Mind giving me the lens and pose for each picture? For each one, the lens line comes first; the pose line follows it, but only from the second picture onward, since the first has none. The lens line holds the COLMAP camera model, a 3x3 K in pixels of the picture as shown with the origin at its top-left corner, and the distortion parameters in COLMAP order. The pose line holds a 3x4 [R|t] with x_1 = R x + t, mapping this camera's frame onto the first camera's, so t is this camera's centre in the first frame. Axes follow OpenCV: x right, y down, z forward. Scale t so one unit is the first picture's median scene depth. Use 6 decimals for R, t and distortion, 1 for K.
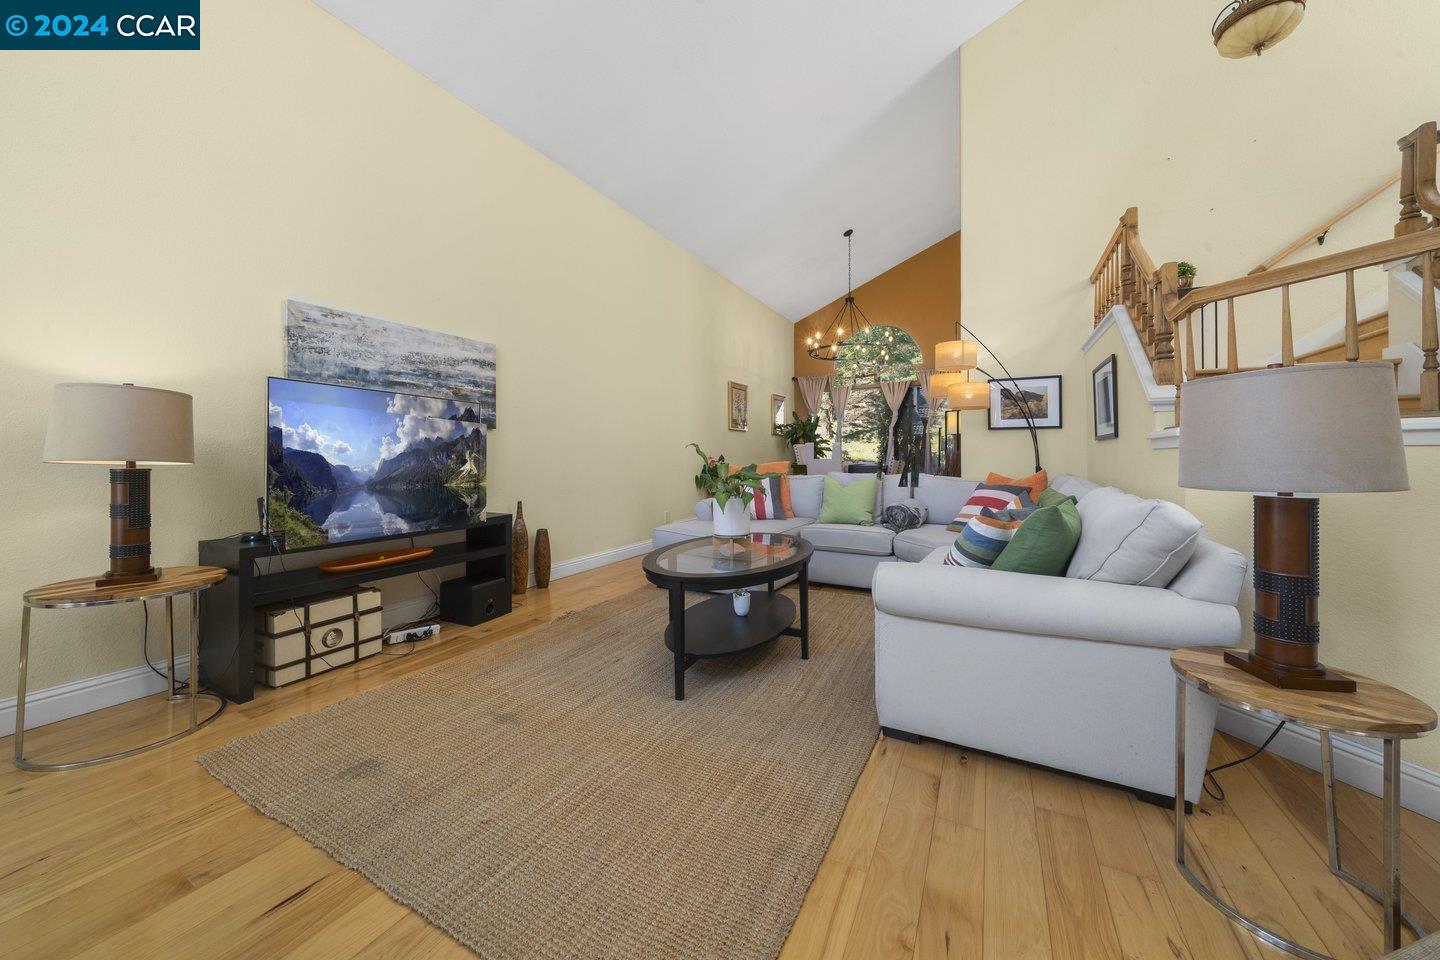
lens RADIAL K [[493.0, 0, 733.8], [0, 493.0, 452.8], [0, 0, 1]] dist [-0.007261, 0.000140]
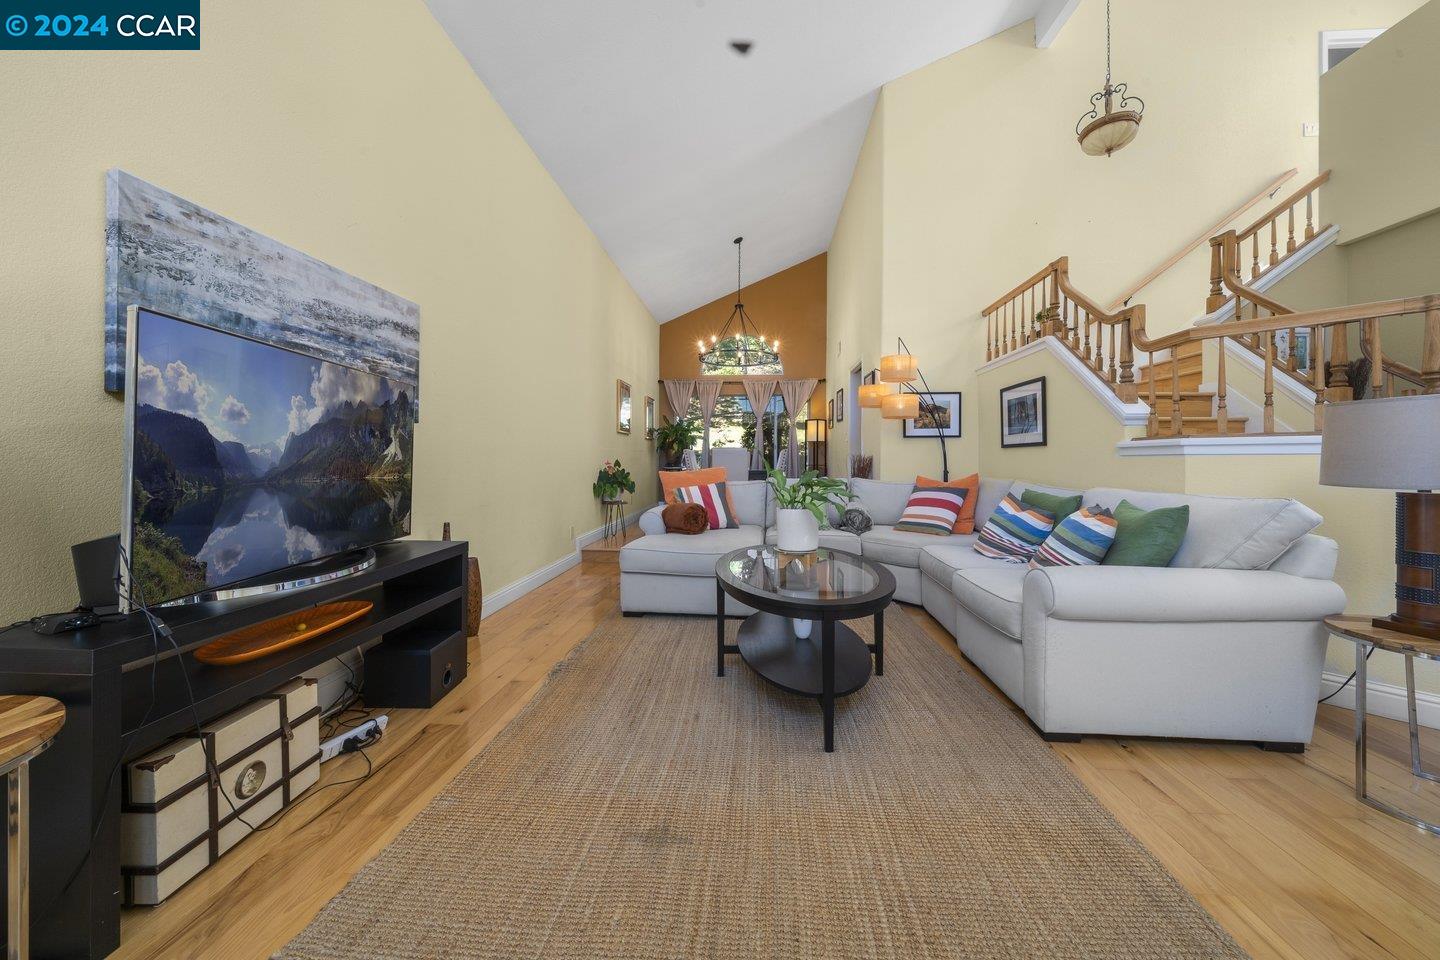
lens RADIAL K [[493.0, 0, 795.8], [0, 493.0, 457.5], [0, 0, 1]] dist [-0.007261, 0.000140]
pose [[0.921608, 0.003193, 0.388109, -0.383848], [-0.002890, 0.999995, -0.001365, 0.001347], [-0.388111, 0.000137, 0.921612, 0.194309]]
